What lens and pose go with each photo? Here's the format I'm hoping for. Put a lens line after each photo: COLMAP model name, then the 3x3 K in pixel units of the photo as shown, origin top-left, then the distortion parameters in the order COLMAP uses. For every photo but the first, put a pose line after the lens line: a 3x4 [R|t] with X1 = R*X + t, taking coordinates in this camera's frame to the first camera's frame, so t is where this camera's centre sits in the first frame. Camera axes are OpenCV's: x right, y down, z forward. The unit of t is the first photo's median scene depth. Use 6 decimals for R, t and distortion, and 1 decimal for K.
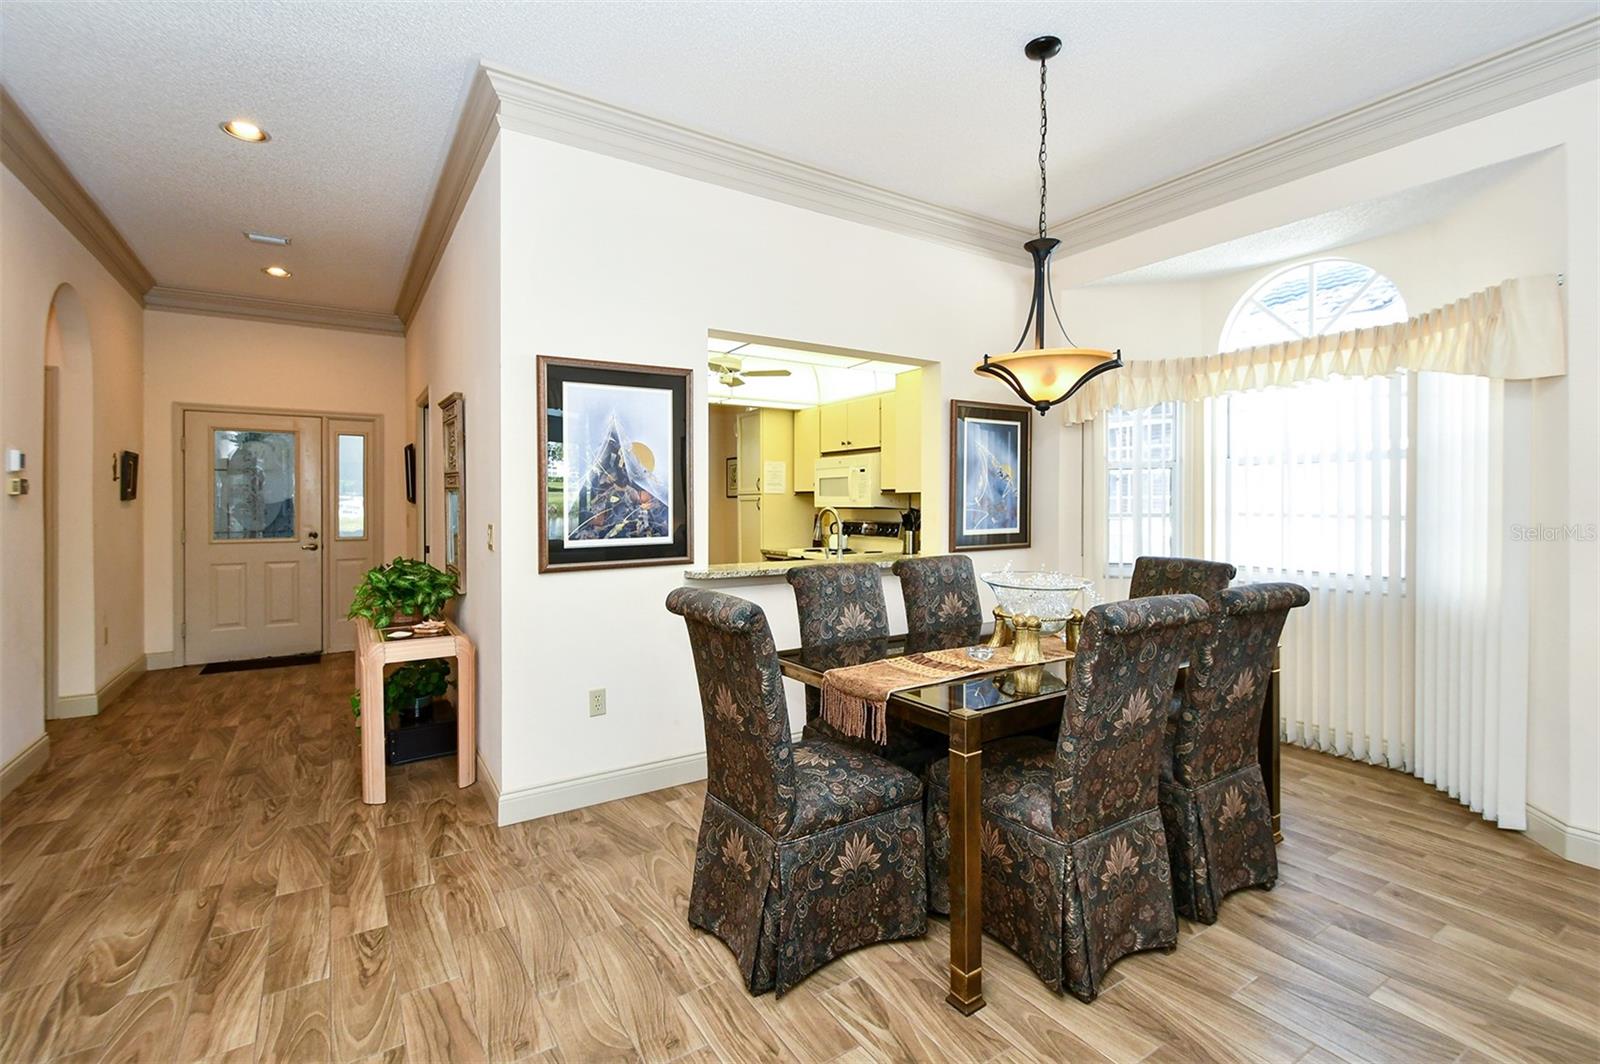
lens RADIAL K [[731.3, 0, 817.4], [0, 731.3, 507.9], [0, 0, 1]] dist [-0.001636, -0.000150]
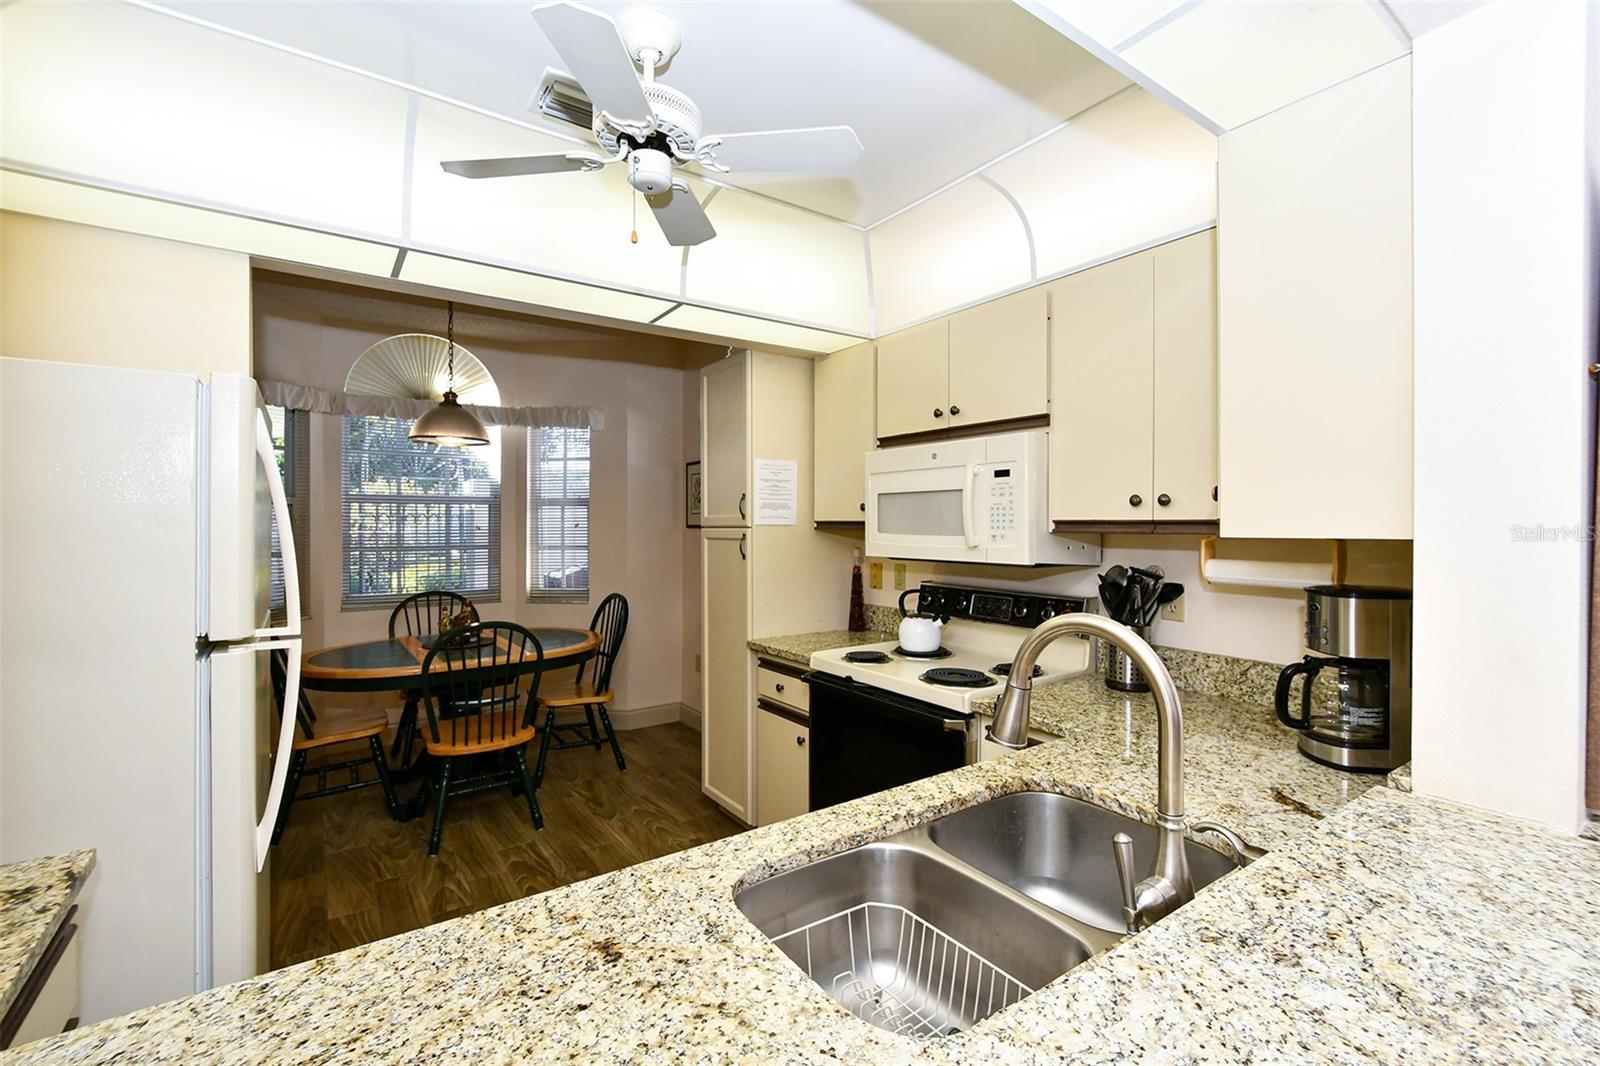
lens RADIAL K [[696.1, 0, 791.4], [0, 696.1, 536.2], [0, 0, 1]] dist [0.000926, -0.000023]
pose [[0.999960, 0.001693, 0.008760, -0.053678], [-0.001786, 0.999941, 0.010701, -0.018063], [-0.008742, -0.010717, 0.999904, 0.556083]]
